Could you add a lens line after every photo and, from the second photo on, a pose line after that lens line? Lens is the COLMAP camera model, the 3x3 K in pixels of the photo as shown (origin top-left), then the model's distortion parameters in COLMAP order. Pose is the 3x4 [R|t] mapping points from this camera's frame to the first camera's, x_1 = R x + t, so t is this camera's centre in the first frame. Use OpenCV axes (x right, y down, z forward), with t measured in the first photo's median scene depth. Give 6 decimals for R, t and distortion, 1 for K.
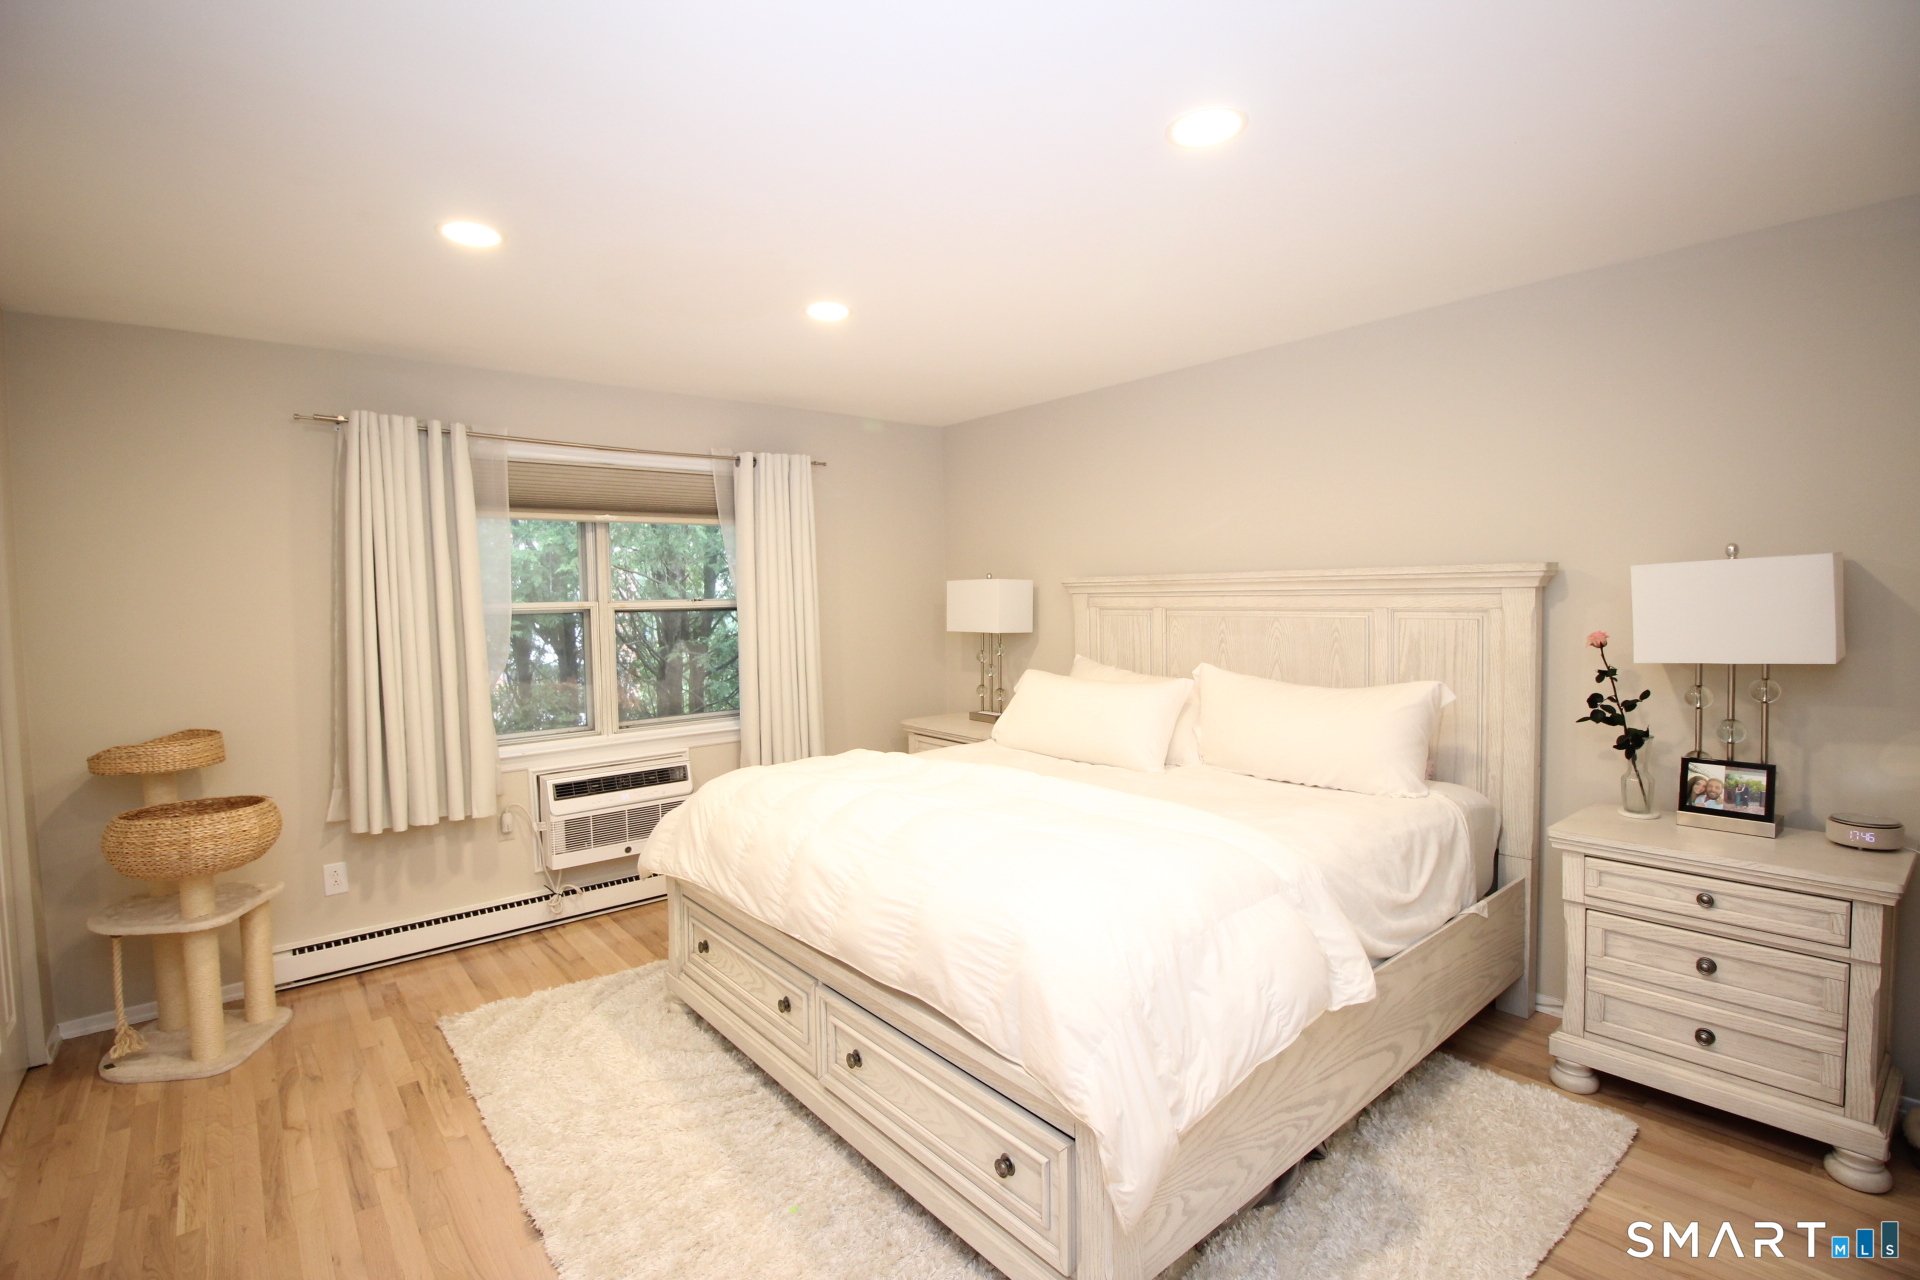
lens RADIAL K [[892.5, 0, 953.6], [0, 892.5, 636.9], [0, 0, 1]] dist [0.001671, -0.014495]
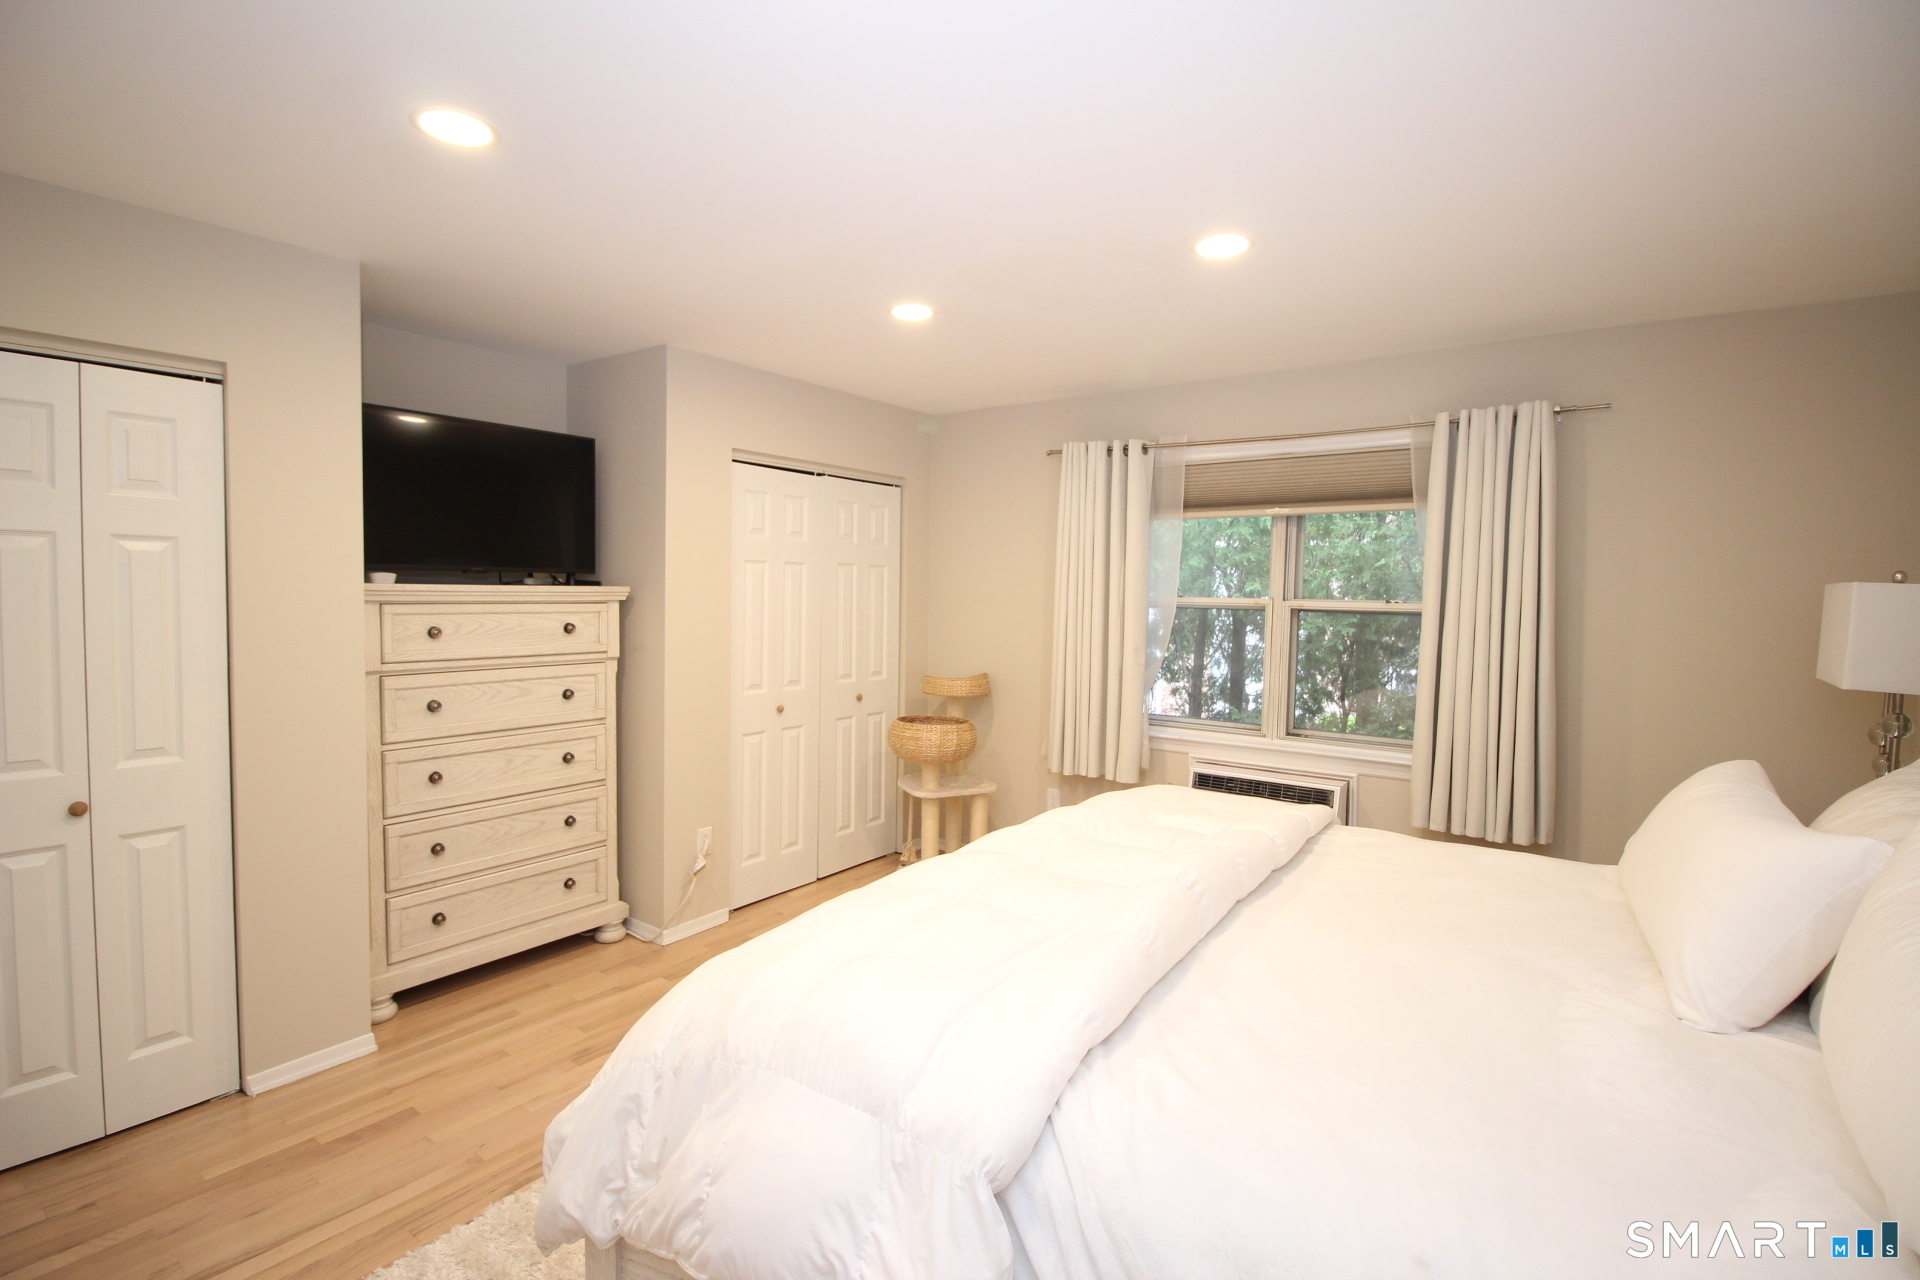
lens RADIAL K [[892.5, 0, 953.6], [0, 892.5, 636.9], [0, 0, 1]] dist [0.001671, -0.014495]
pose [[0.247137, 0.074087, -0.966144, 0.514645], [-0.067386, 0.995973, 0.059137, -0.037888], [0.966635, 0.050490, 0.251134, 0.494845]]
